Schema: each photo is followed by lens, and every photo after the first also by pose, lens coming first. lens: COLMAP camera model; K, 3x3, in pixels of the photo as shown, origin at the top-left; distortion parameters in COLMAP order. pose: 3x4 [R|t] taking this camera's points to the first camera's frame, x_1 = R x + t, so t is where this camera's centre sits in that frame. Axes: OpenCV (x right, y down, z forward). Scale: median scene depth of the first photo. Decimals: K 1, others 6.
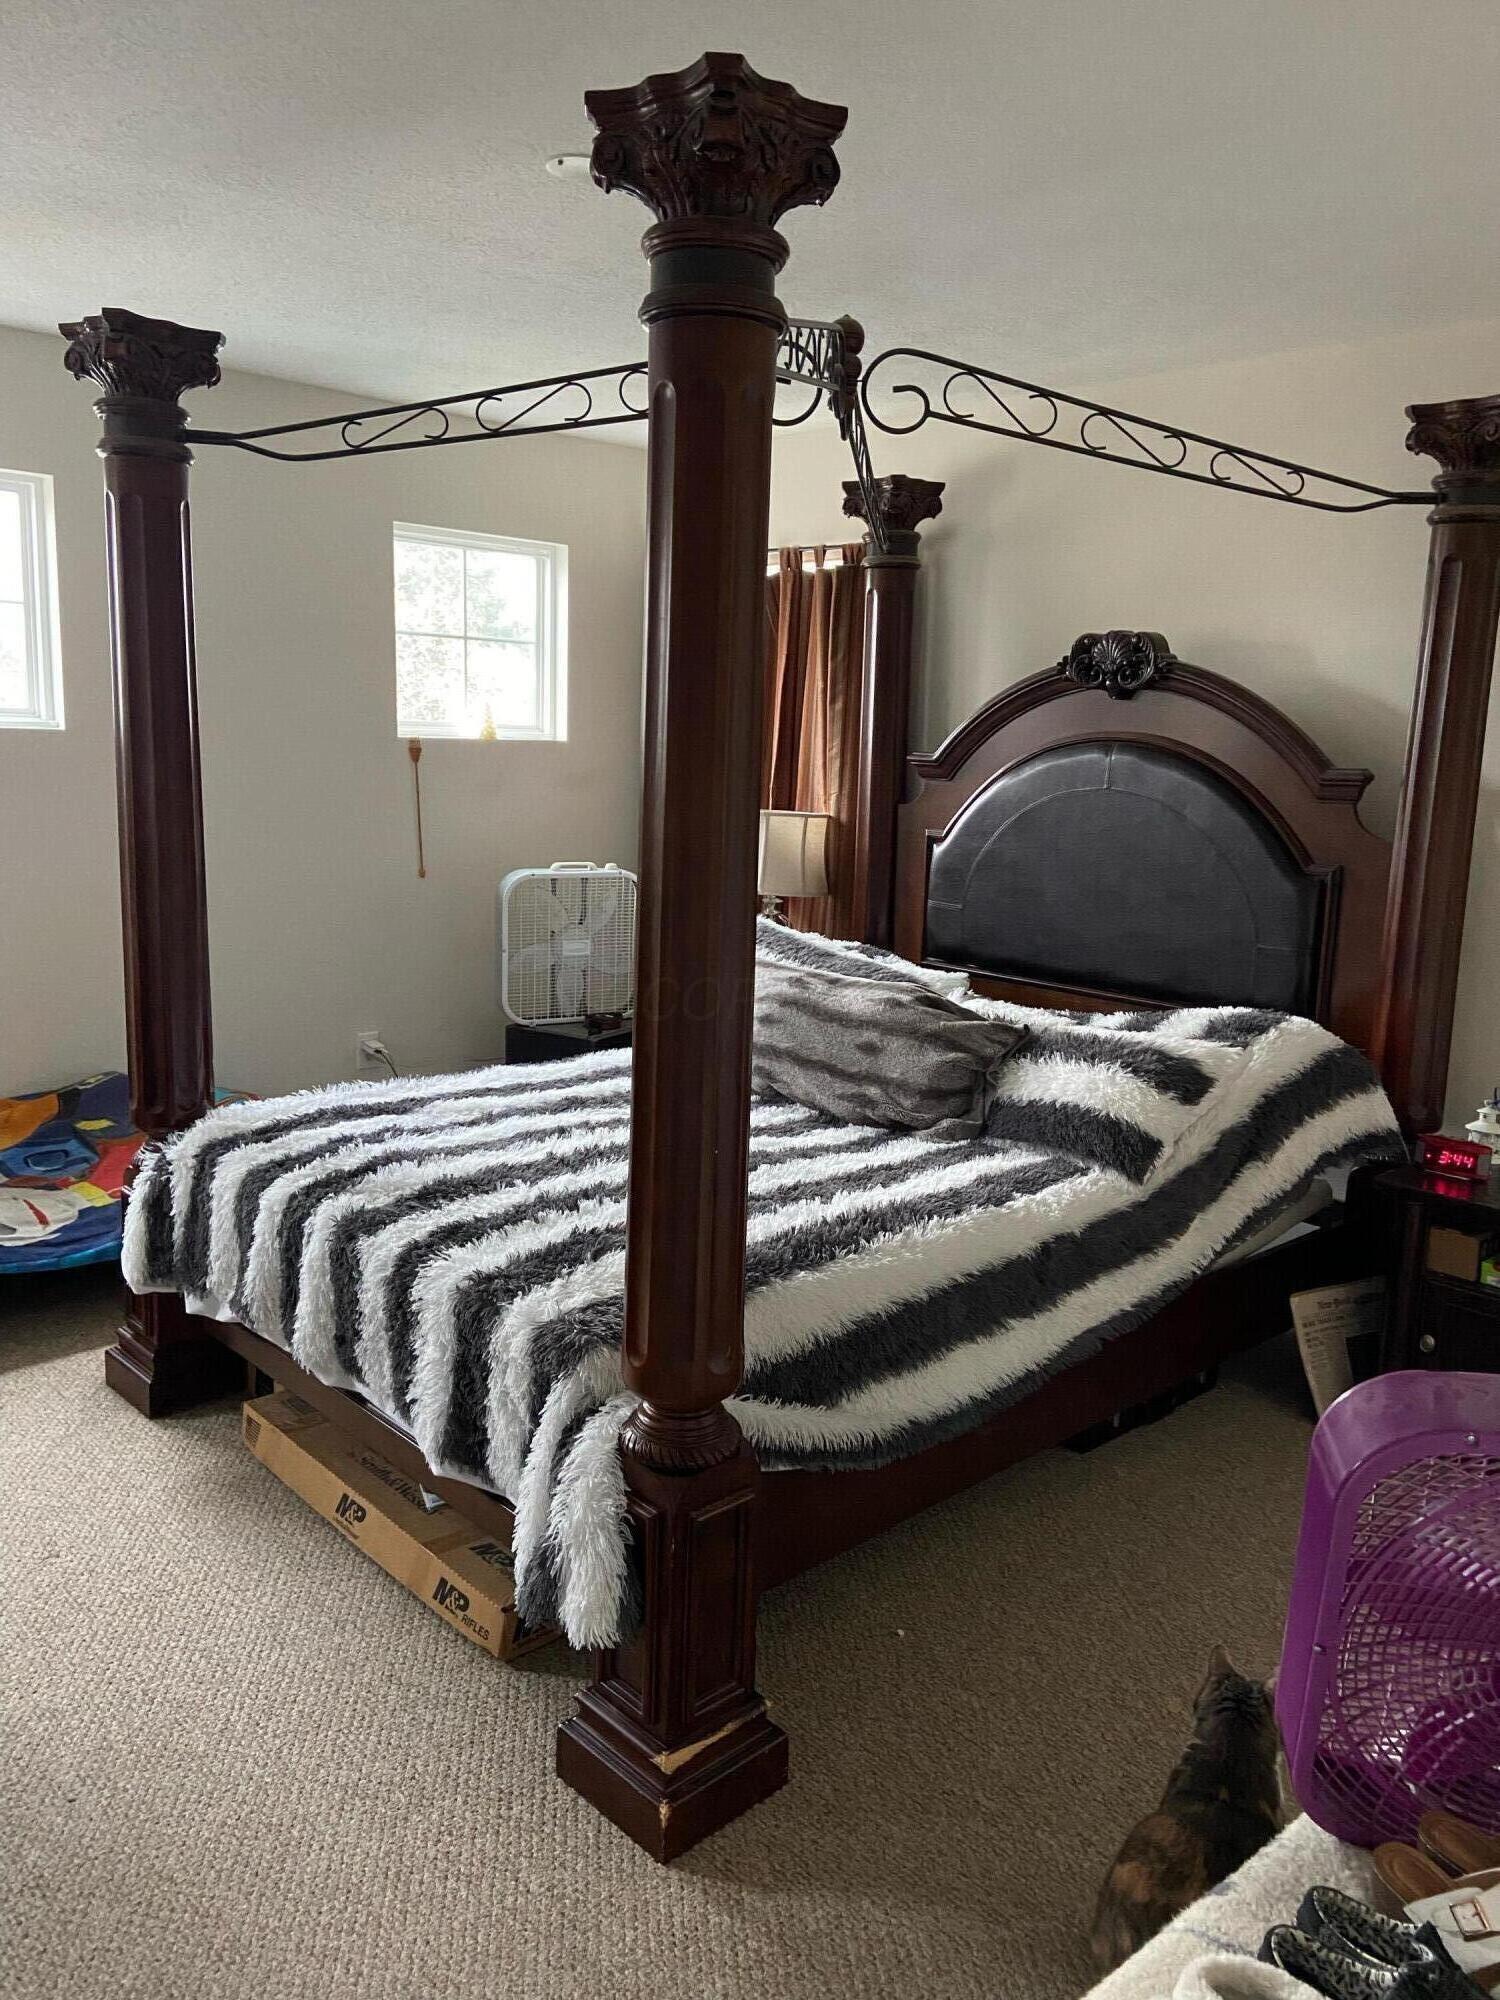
lens RADIAL K [[1514.6, 0, 757.2], [0, 1514.6, 1003.2], [0, 0, 1]] dist [-0.000758, -0.003745]
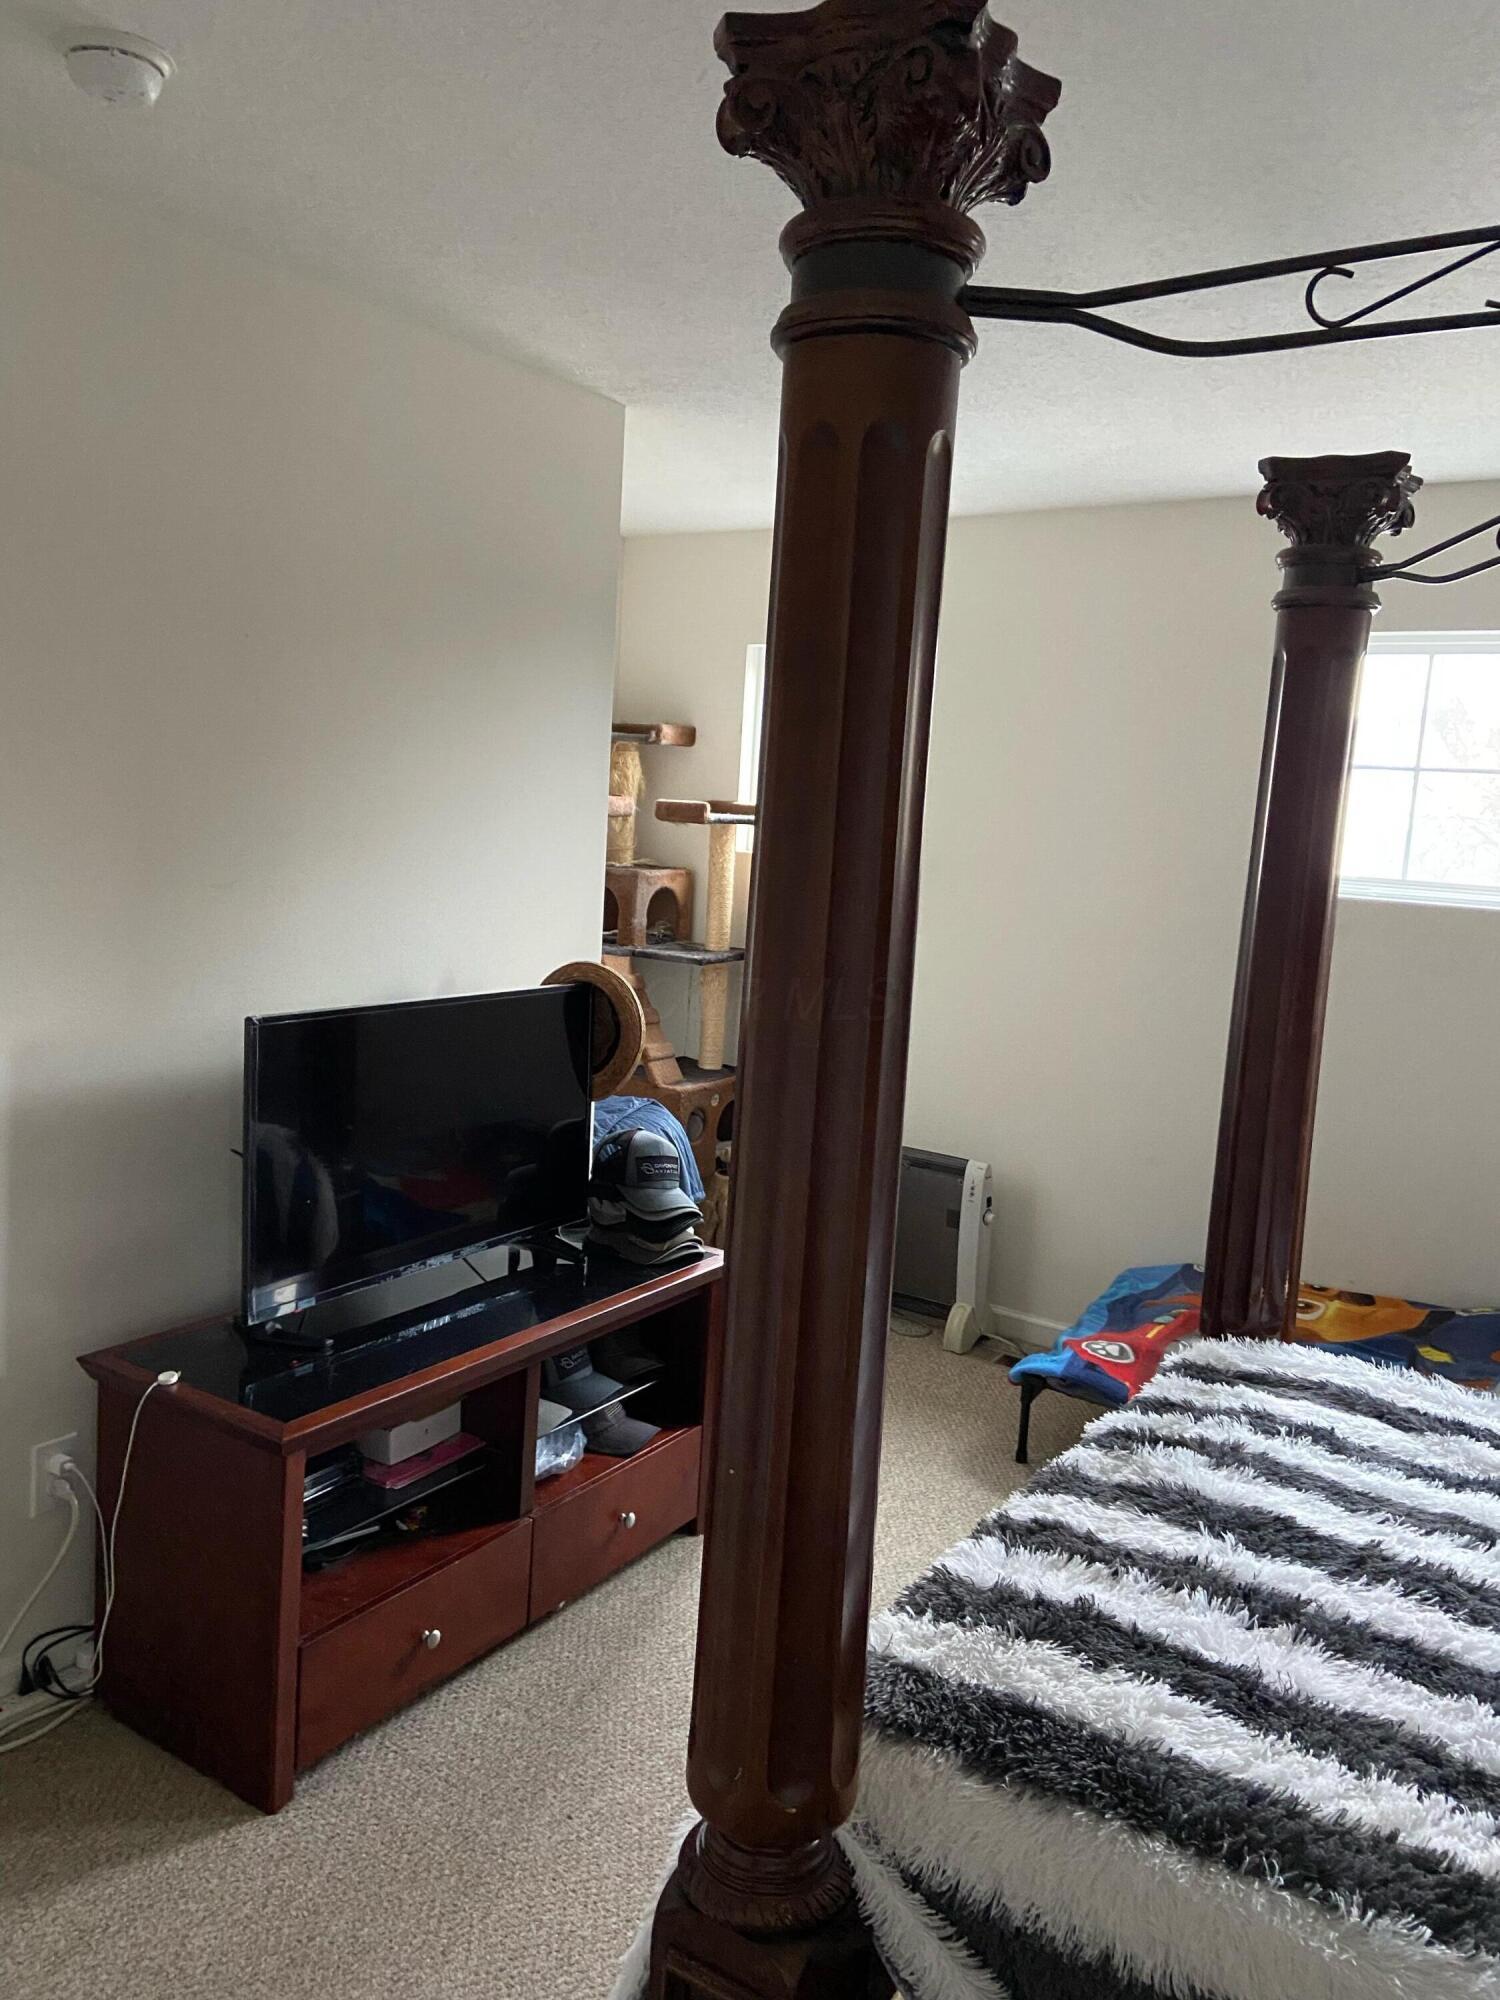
lens RADIAL K [[1514.6, 0, 757.2], [0, 1514.6, 992.5], [0, 0, 1]] dist [-0.000758, -0.003745]
pose [[0.233702, 0.113552, -0.965655, 0.418884], [-0.245105, 0.967963, 0.054505, -0.106165], [0.940907, 0.223949, 0.254047, 0.521447]]
